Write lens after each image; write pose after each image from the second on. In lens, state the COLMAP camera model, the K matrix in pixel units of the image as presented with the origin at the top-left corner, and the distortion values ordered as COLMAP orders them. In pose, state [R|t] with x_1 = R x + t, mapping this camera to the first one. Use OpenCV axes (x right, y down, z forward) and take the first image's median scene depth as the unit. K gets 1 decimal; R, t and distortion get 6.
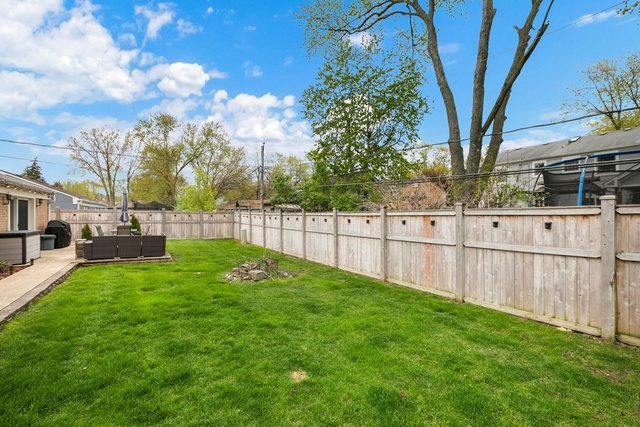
lens RADIAL K [[276.8, 0, 320.0], [0, 276.8, 213.5], [0, 0, 1]] dist [-0.000643, 0.010565]
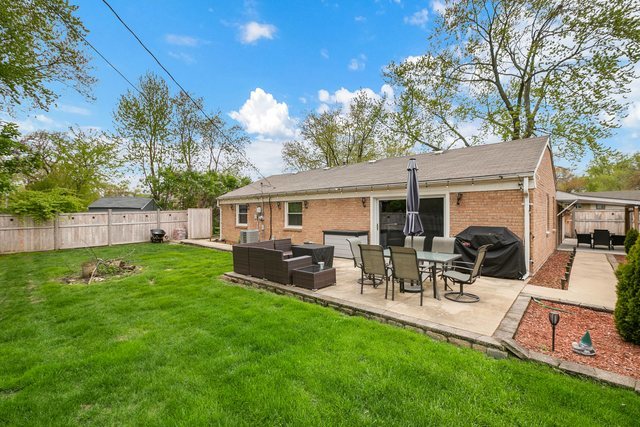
lens RADIAL K [[294.2, 0, 319.7], [0, 294.2, 218.5], [0, 0, 1]] dist [-0.019396, 0.013741]
pose [[-0.963335, -0.012107, -0.268028, -0.673699], [-0.012968, 0.999915, 0.001441, 0.013648], [0.267988, 0.004864, -0.963410, 2.075986]]
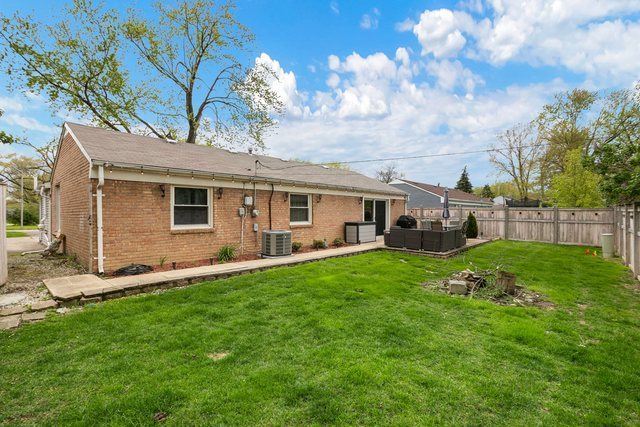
lens RADIAL K [[294.2, 0, 319.7], [0, 294.2, 218.5], [0, 0, 1]] dist [-0.019396, 0.013741]
pose [[0.307537, 0.020598, -0.951313, 0.312375], [-0.001162, 0.999773, 0.021272, 0.013354], [0.951536, -0.005436, 0.307491, 0.297805]]
